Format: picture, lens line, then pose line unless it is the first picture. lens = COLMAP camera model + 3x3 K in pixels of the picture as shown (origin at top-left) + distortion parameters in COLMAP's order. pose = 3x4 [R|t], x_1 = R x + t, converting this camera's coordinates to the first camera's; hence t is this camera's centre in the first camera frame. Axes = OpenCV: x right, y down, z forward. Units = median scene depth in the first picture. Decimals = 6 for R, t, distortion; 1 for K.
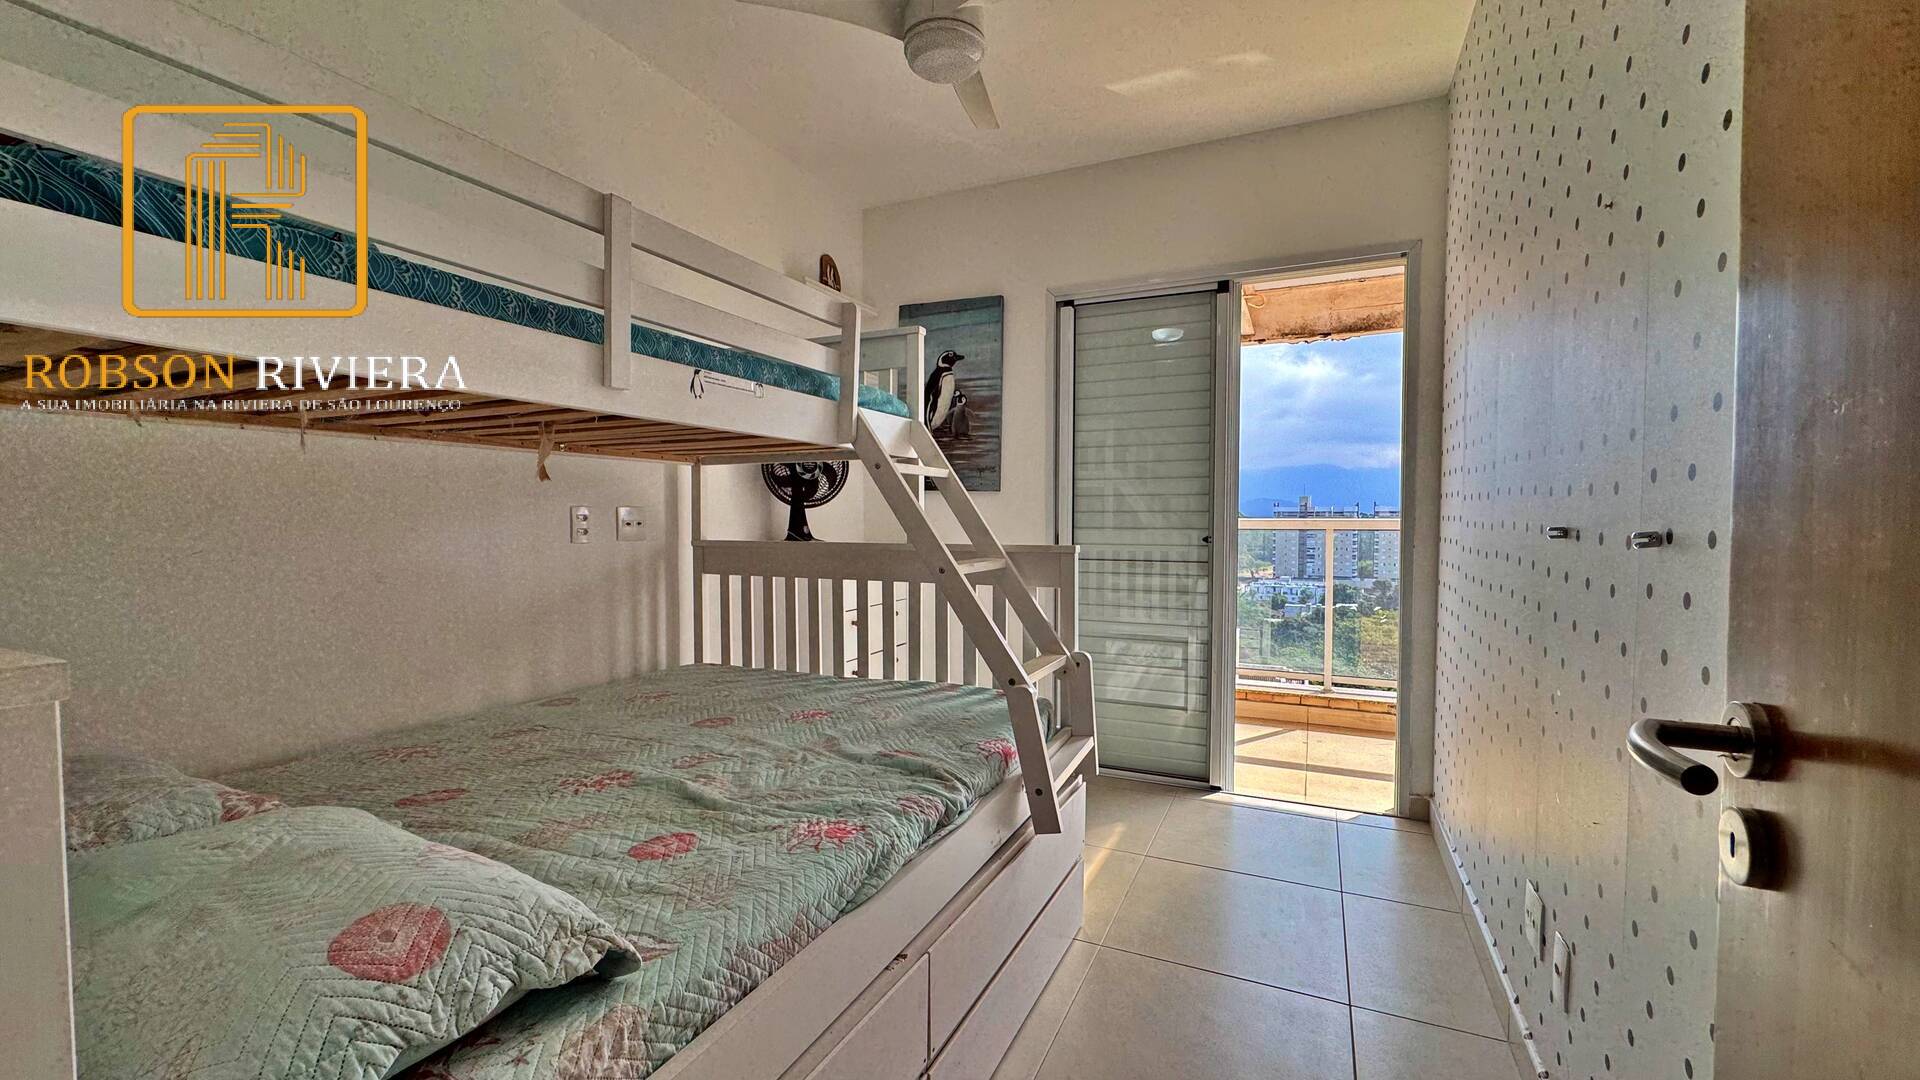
lens RADIAL K [[764.9, 0, 968.0], [0, 764.9, 557.7], [0, 0, 1]] dist [-0.001437, 0.000004]
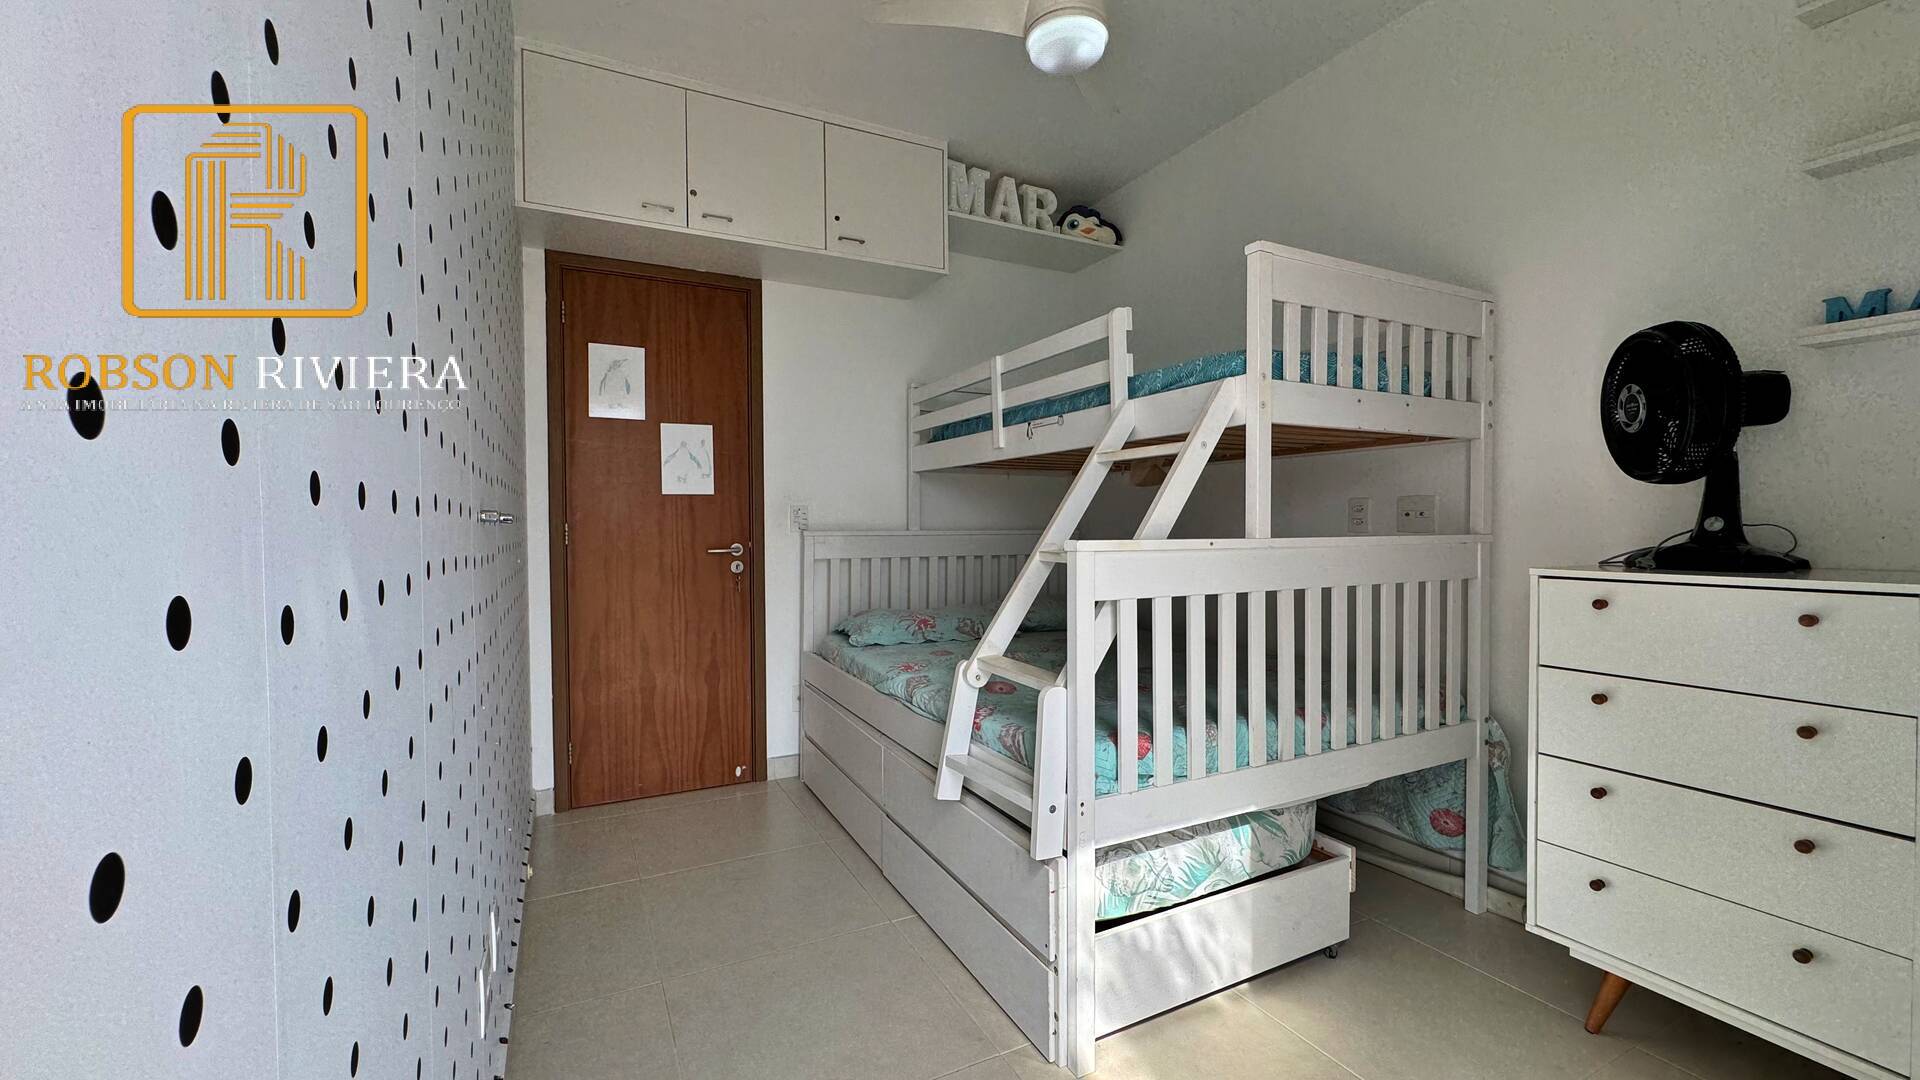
lens RADIAL K [[763.3, 0, 958.4], [0, 763.3, 540.0], [0, 0, 1]] dist [-0.002617, 0.000261]
pose [[-0.615127, 0.022230, -0.788115, 0.269233], [-0.038297, 0.997580, 0.058029, -0.022469], [0.787497, 0.065878, -0.612787, 0.498632]]
